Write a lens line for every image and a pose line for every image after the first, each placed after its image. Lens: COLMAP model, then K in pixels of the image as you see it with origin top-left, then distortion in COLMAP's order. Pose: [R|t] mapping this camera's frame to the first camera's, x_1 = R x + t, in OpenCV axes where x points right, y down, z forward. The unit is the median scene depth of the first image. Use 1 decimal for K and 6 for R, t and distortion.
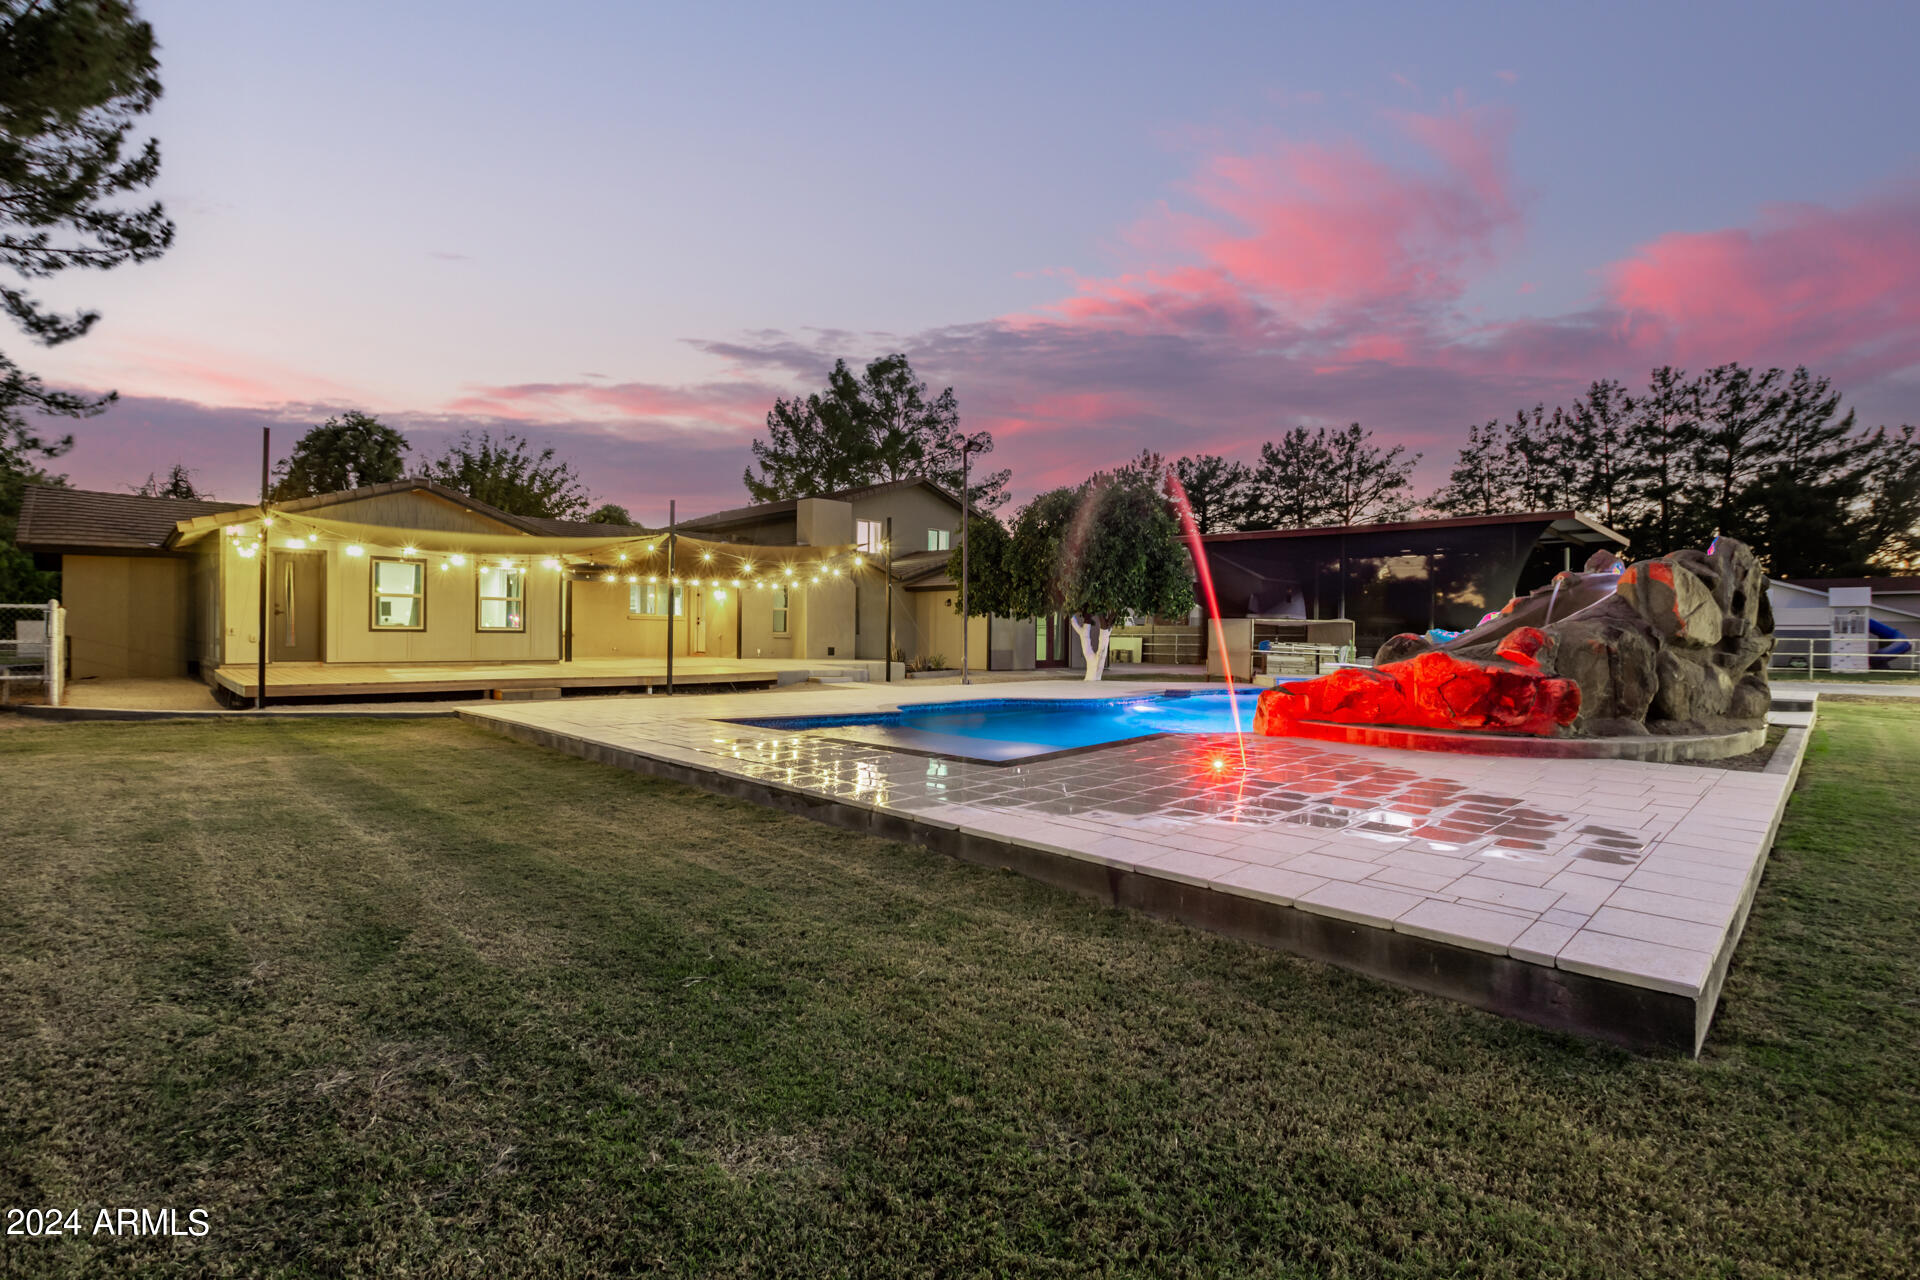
lens RADIAL K [[888.7, 0, 949.8], [0, 888.7, 643.3], [0, 0, 1]] dist [-0.038014, 0.007259]
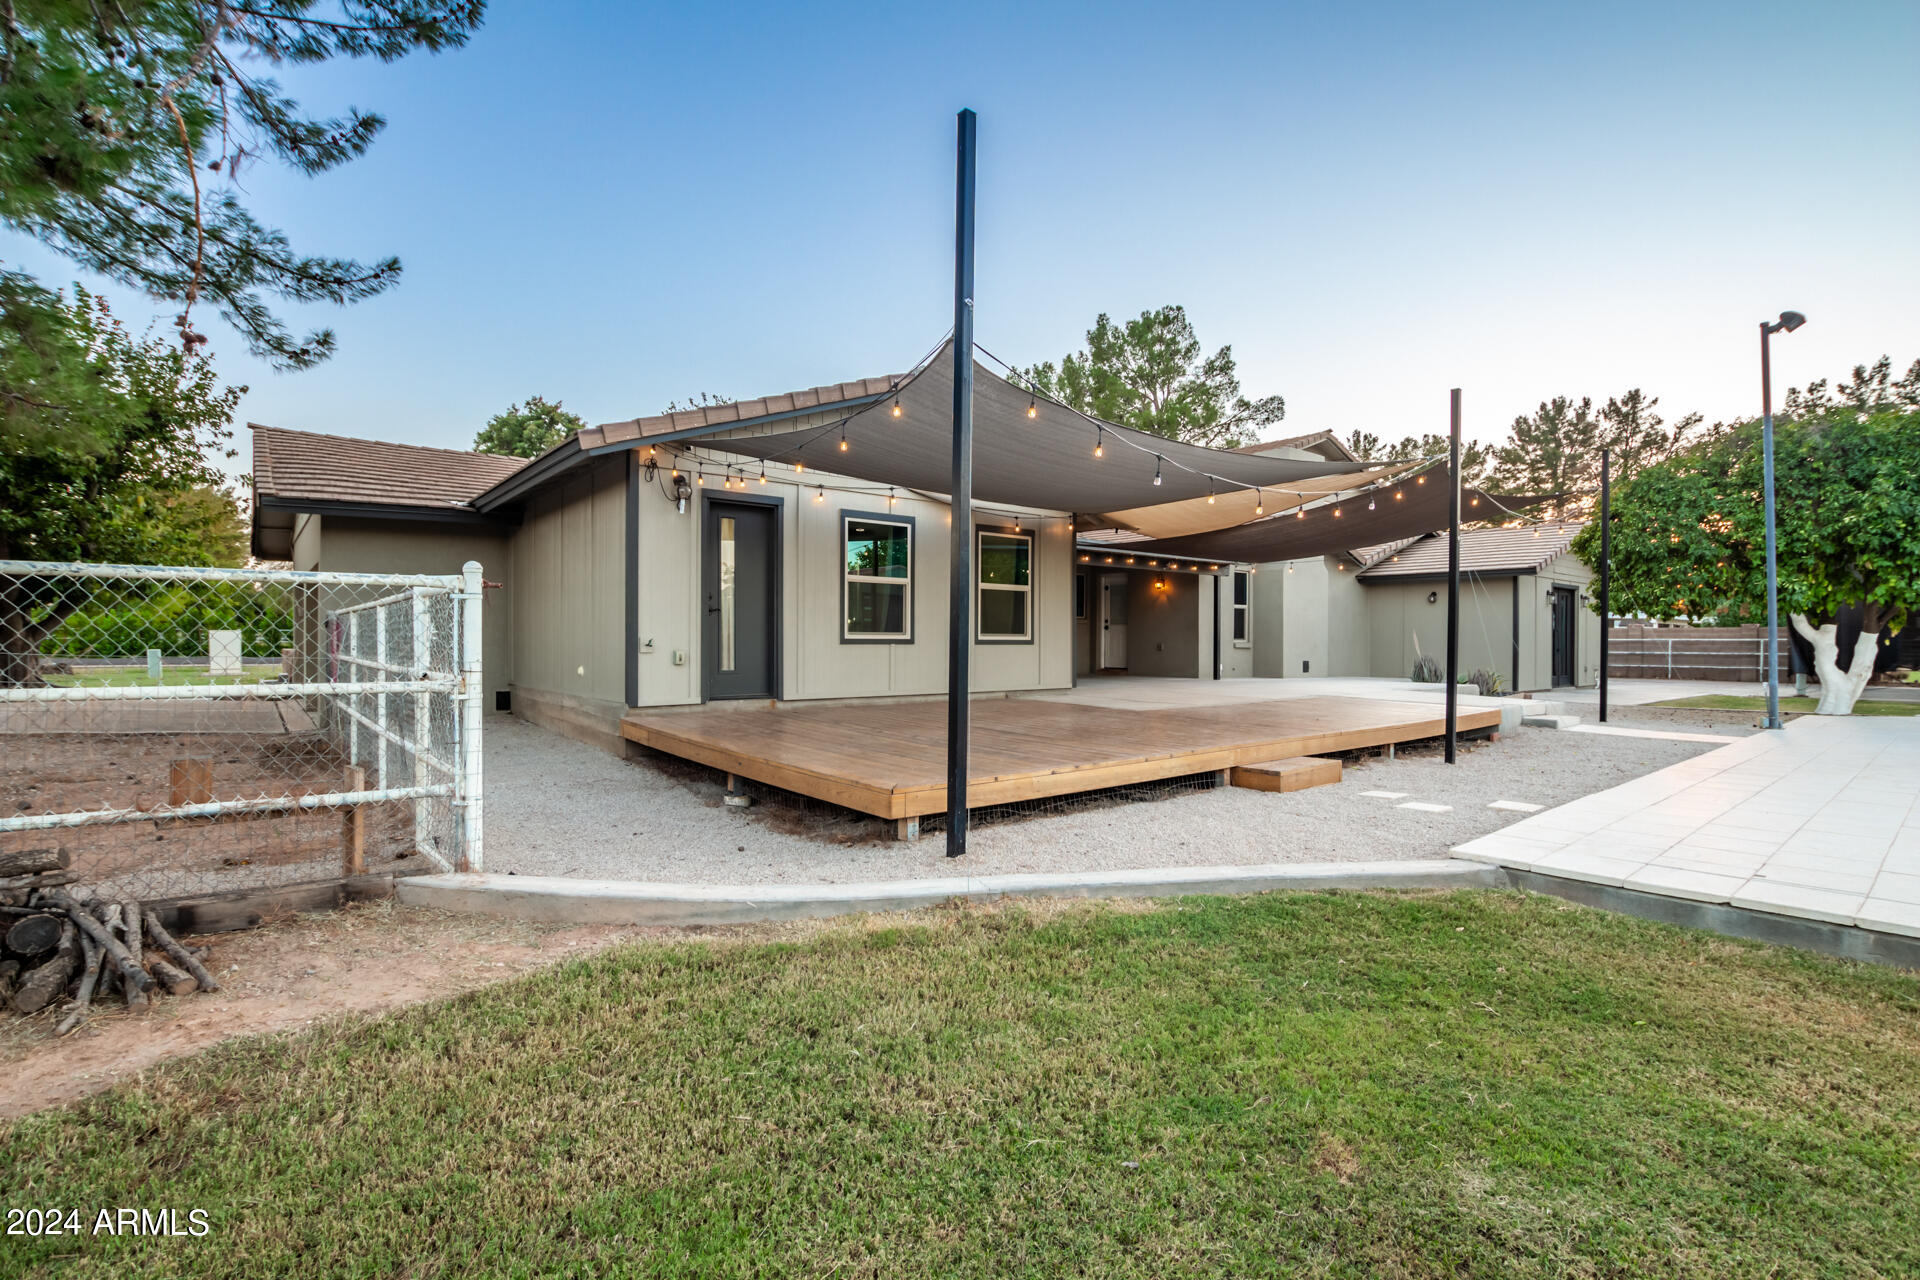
lens RADIAL K [[885.2, 0, 957.7], [0, 885.2, 640.6], [0, 0, 1]] dist [-0.044923, 0.011280]
pose [[0.995750, -0.006780, -0.091849, -0.215209], [0.006073, 0.999950, -0.007972, -0.004382], [0.091899, 0.007380, 0.995741, 0.176372]]
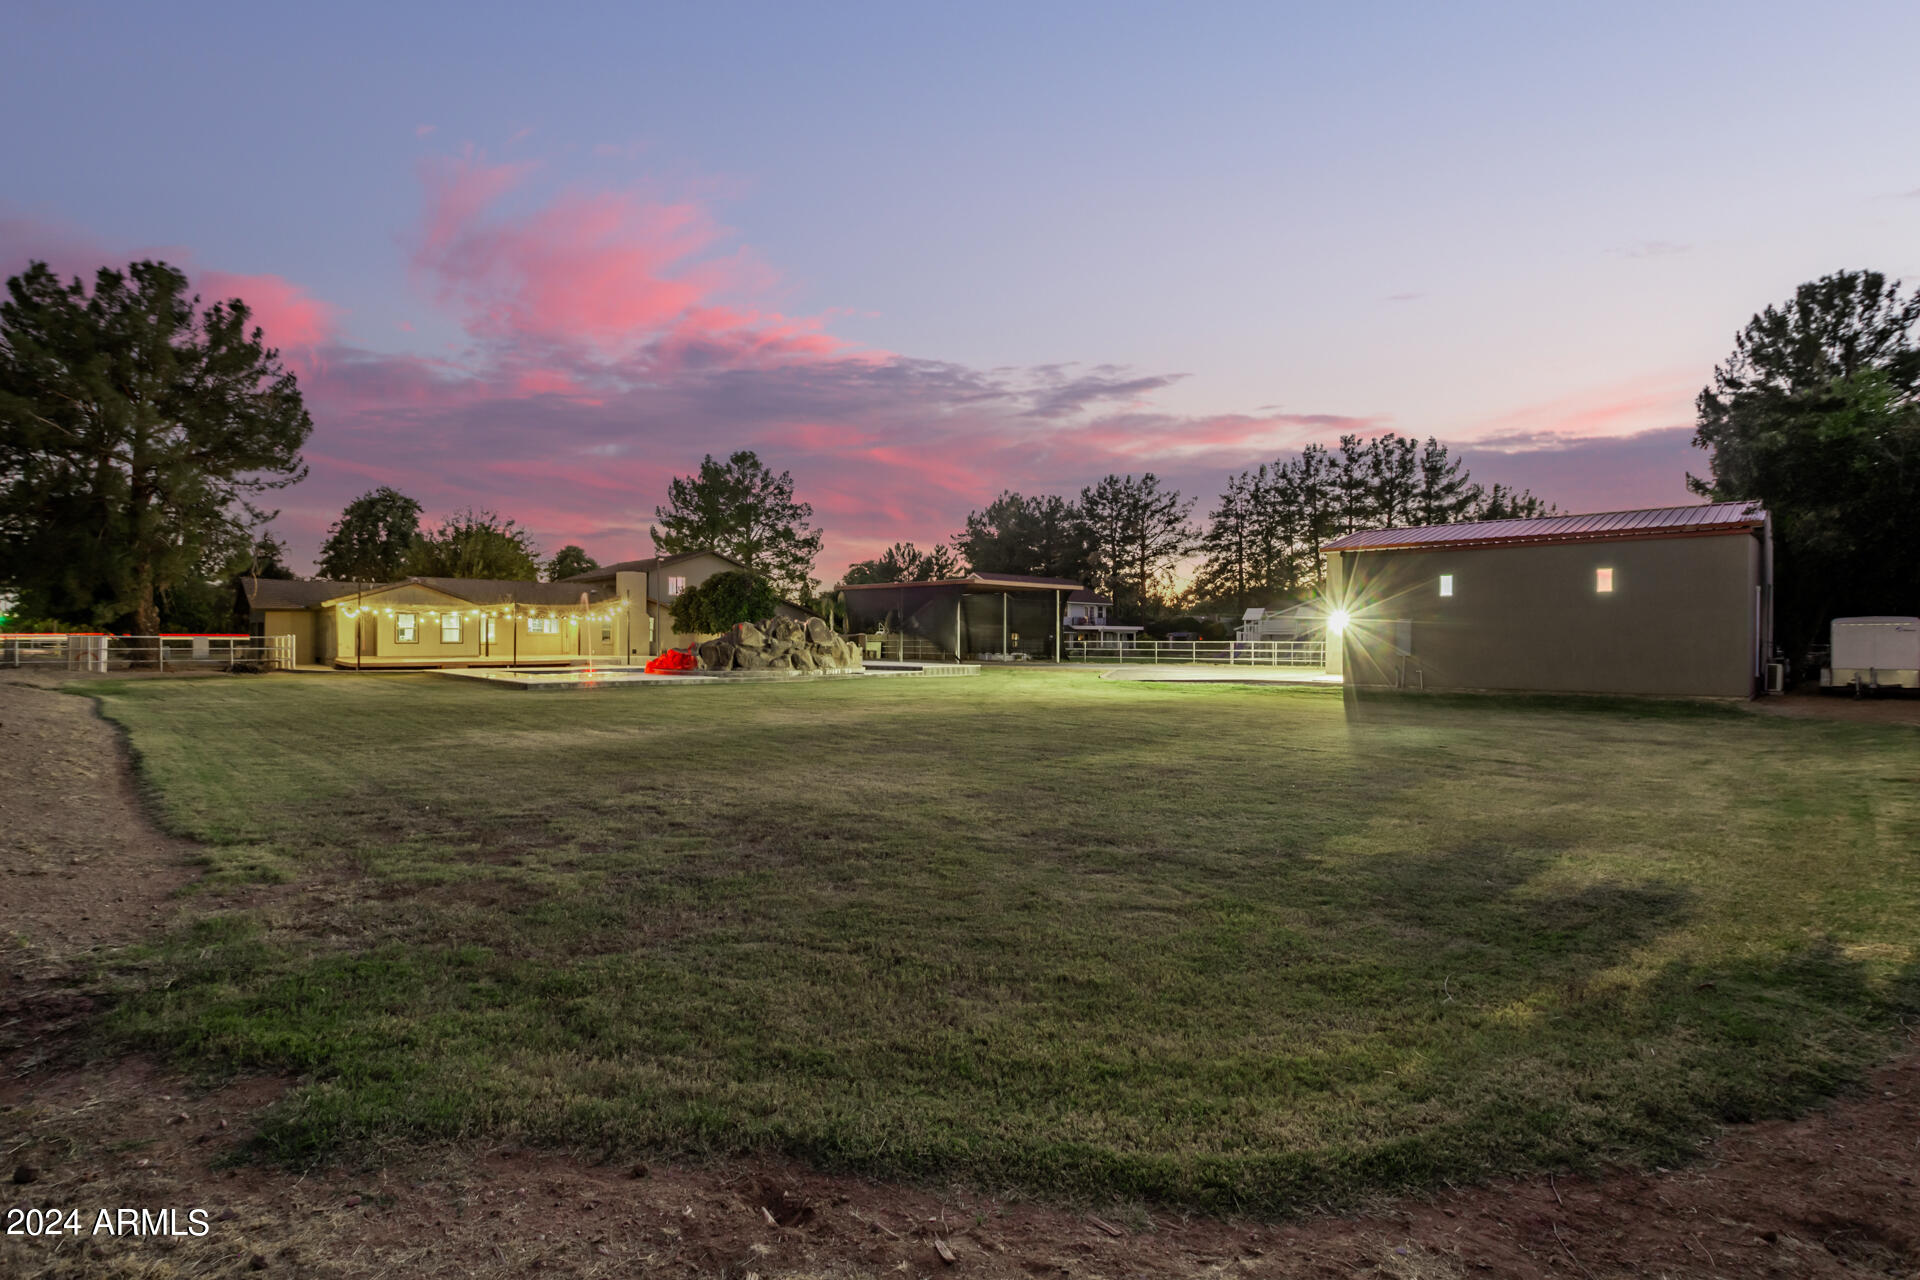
lens RADIAL K [[888.7, 0, 949.8], [0, 888.7, 643.3], [0, 0, 1]] dist [-0.038014, 0.007259]
pose [[0.999742, -0.007254, -0.021506, 0.357931], [0.007154, 0.999963, -0.004757, 0.003444], [0.021540, 0.004602, 0.999757, -0.538716]]
